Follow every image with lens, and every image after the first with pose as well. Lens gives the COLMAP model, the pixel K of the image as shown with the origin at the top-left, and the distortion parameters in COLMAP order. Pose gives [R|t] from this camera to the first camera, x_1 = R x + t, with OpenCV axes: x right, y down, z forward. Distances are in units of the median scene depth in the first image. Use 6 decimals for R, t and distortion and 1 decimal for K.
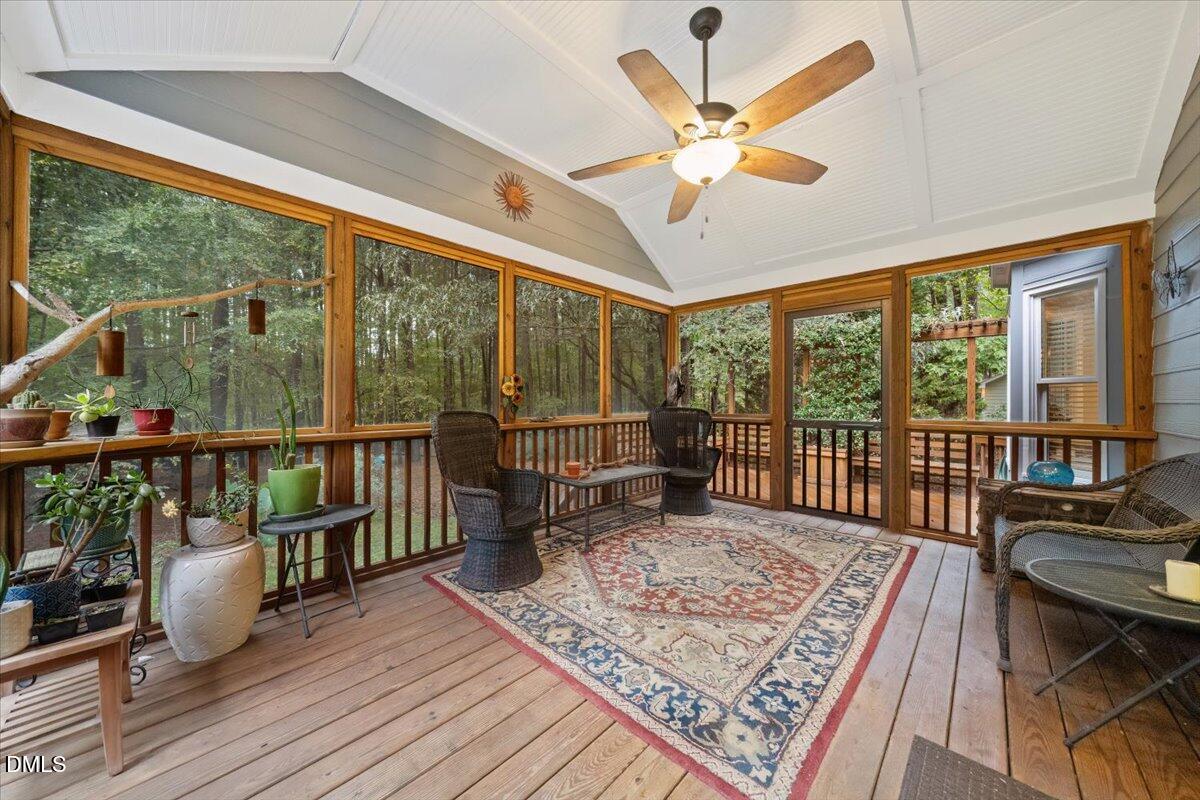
lens RADIAL K [[408.9, 0, 598.2], [0, 408.9, 395.1], [0, 0, 1]] dist [-0.000262, -0.000054]
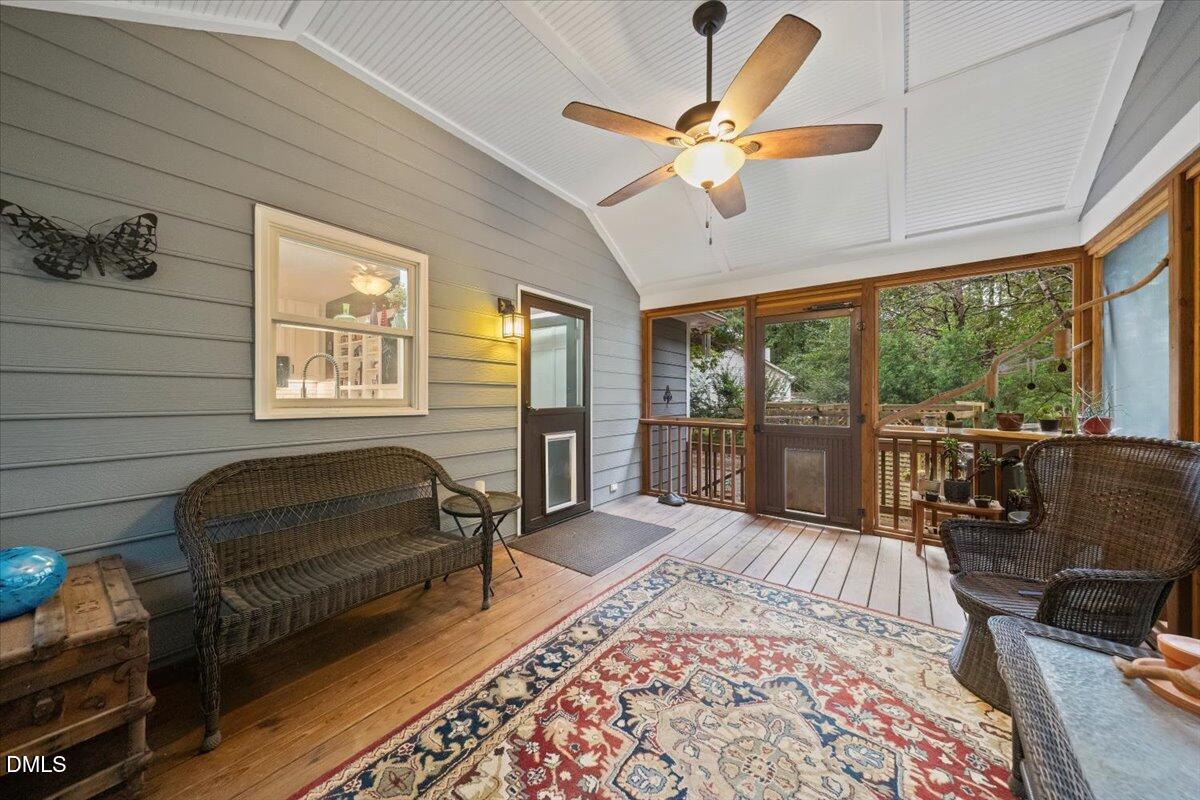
lens RADIAL K [[408.9, 0, 598.2], [0, 408.9, 395.1], [0, 0, 1]] dist [-0.000262, -0.000054]
pose [[-0.993855, -0.004705, -0.110593, 0.675049], [-0.003295, 0.999911, -0.012930, -0.015550], [0.110644, -0.012486, -0.993782, 2.085568]]
